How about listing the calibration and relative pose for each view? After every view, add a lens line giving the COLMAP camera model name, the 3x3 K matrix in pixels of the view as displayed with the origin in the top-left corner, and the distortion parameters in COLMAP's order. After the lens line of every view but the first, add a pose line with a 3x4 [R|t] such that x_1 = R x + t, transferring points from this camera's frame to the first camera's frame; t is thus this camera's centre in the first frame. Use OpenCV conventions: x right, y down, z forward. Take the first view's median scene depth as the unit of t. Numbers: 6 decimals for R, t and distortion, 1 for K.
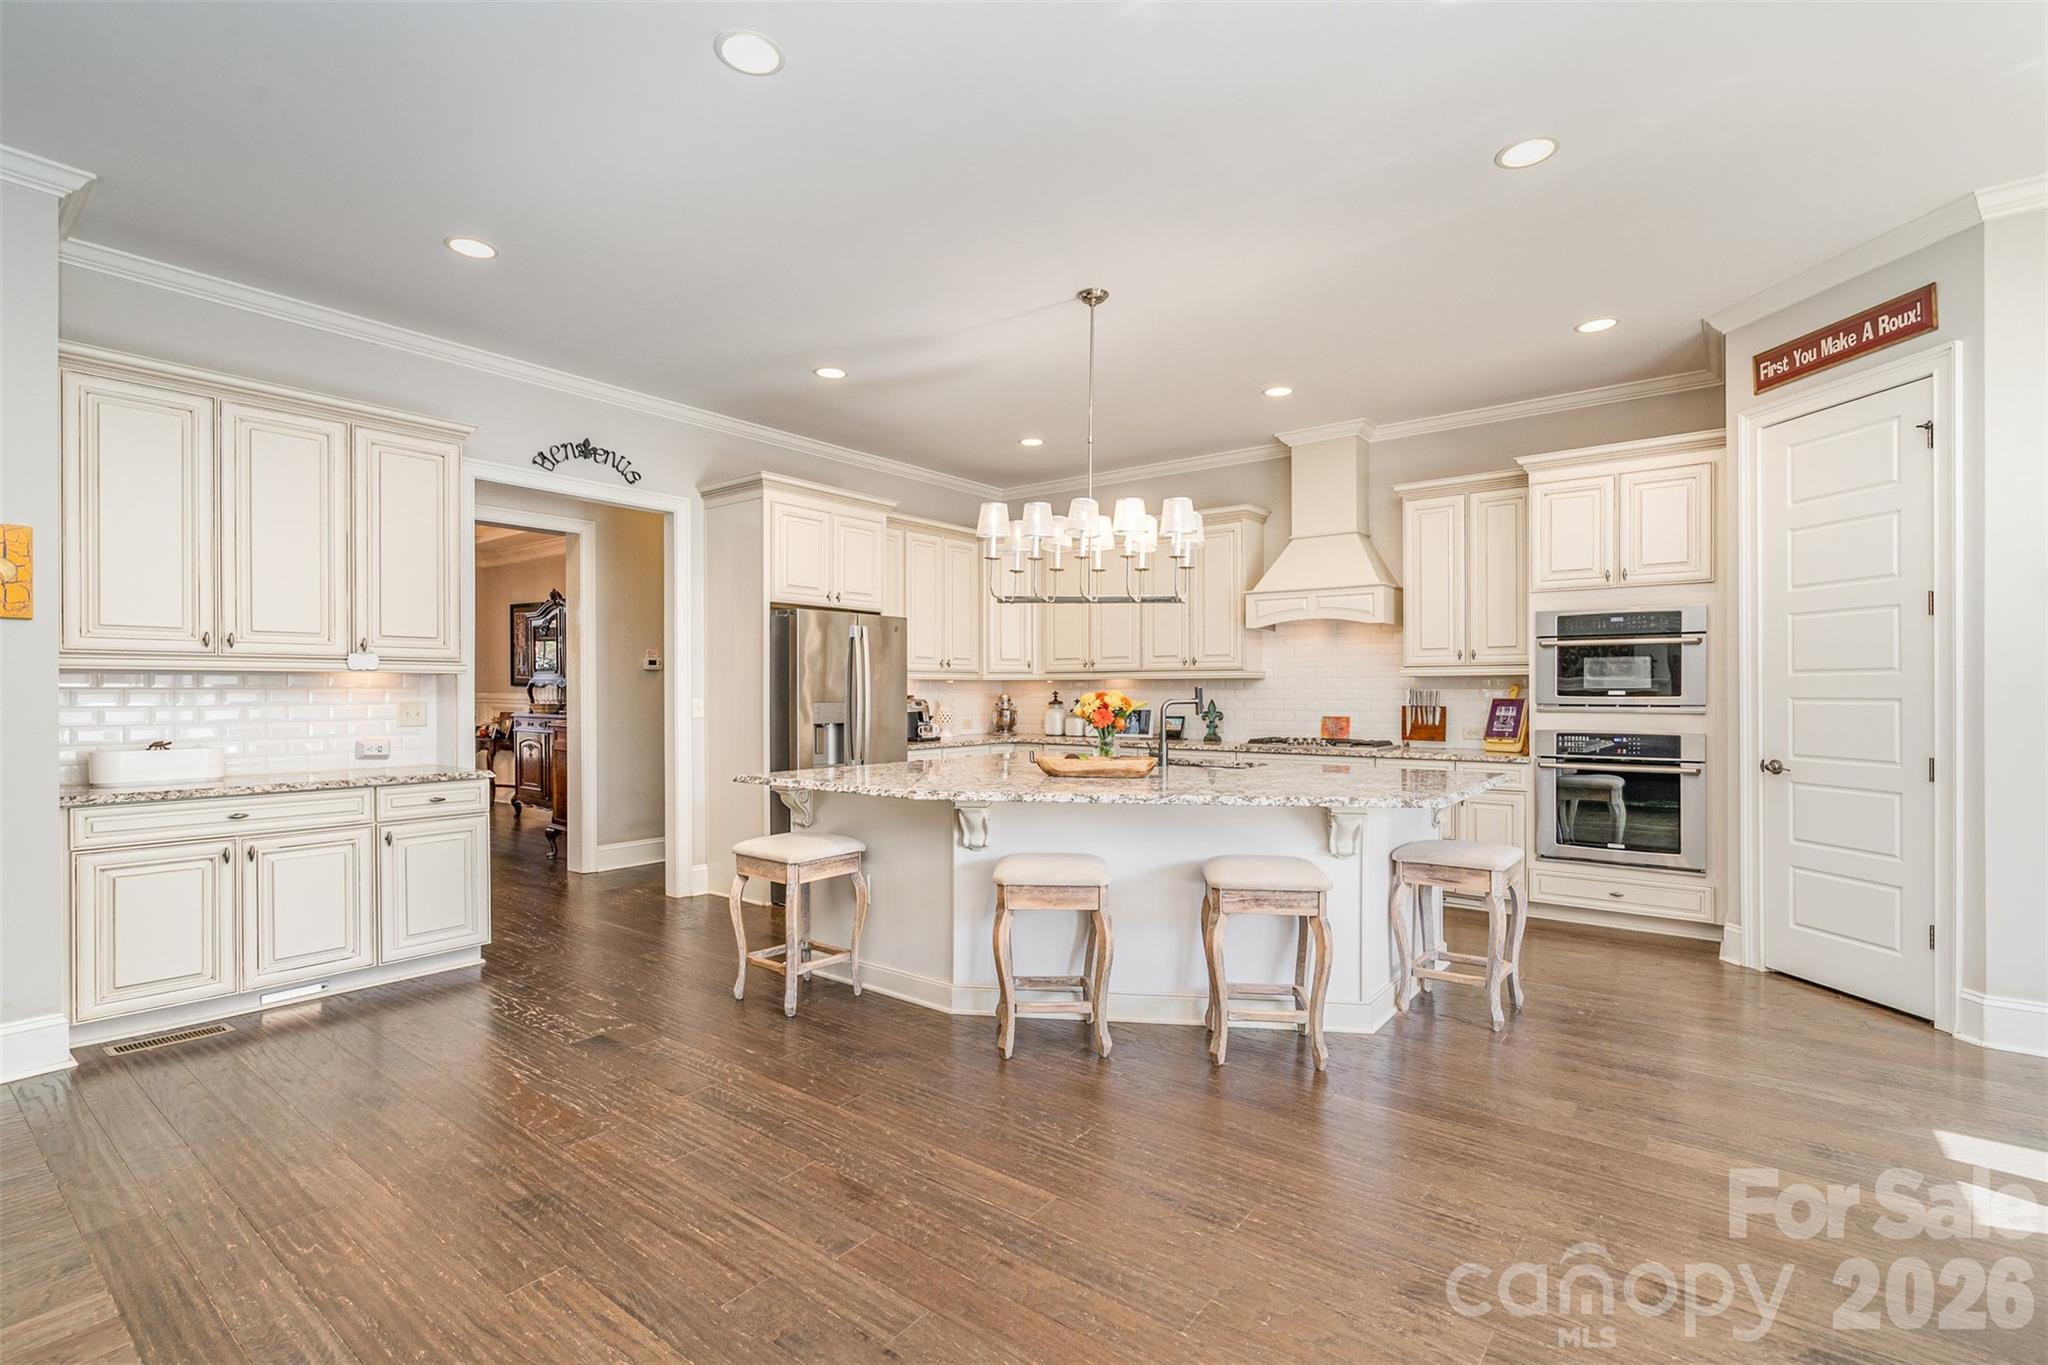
lens RADIAL K [[855.6, 0, 1024.0], [0, 855.6, 682.5], [0, 0, 1]] dist [-0.096851, 0.000019]
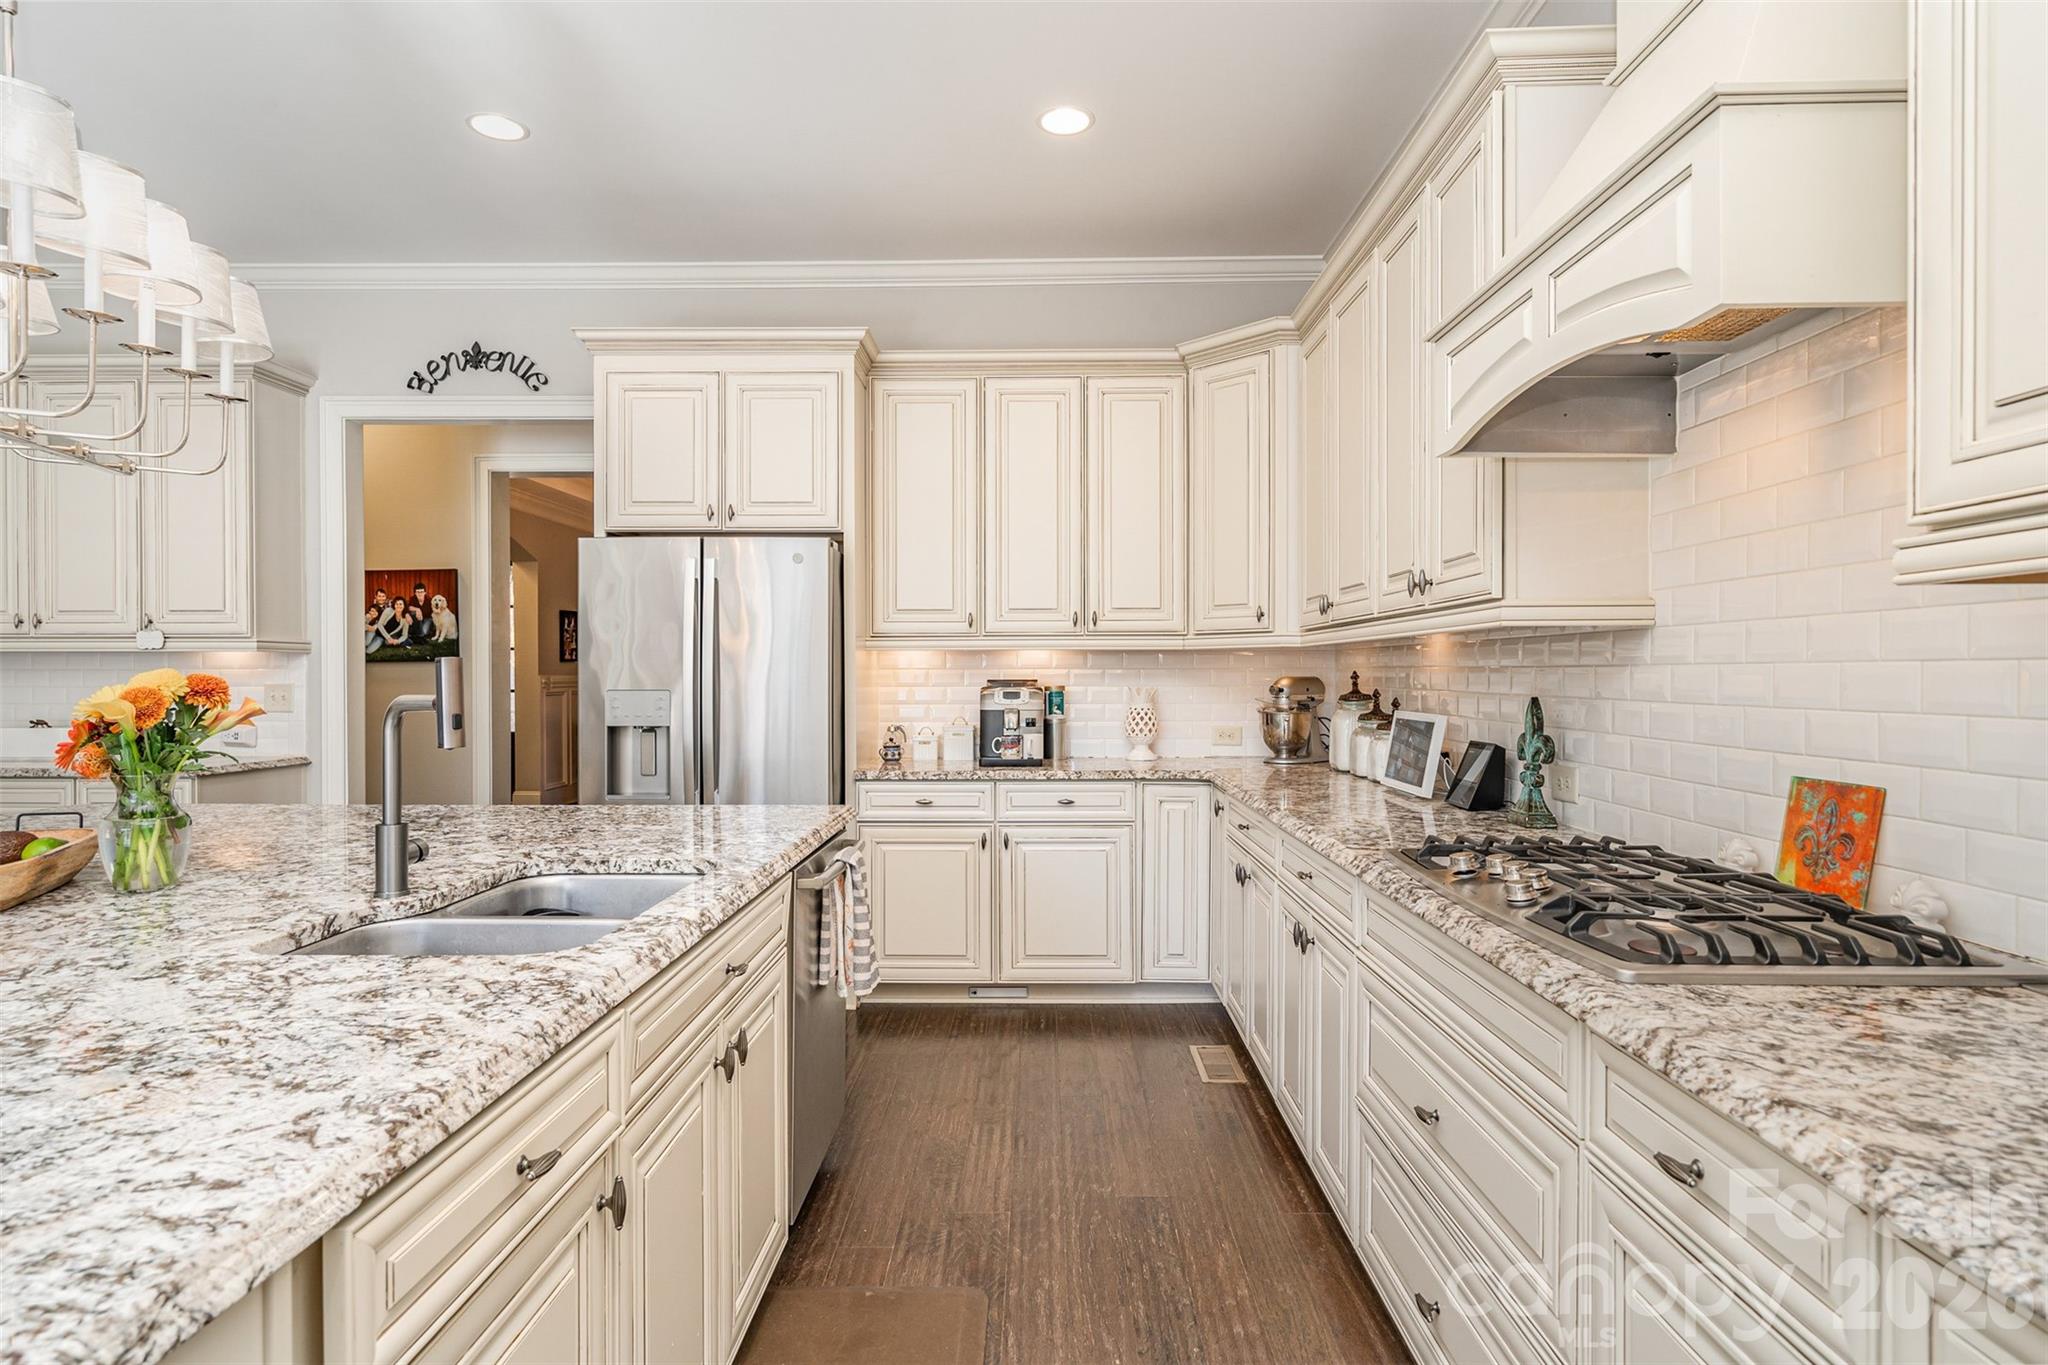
lens RADIAL K [[1117.5, 0, 1024.0], [0, 1117.5, 682.5], [0, 0, 1]] dist [-0.000136, 0.000153]
pose [[0.565248, 0.007518, -0.824887, 0.489172], [0.007334, 0.999873, 0.014138, 0.007511], [0.824888, -0.014041, 0.565122, 0.657288]]
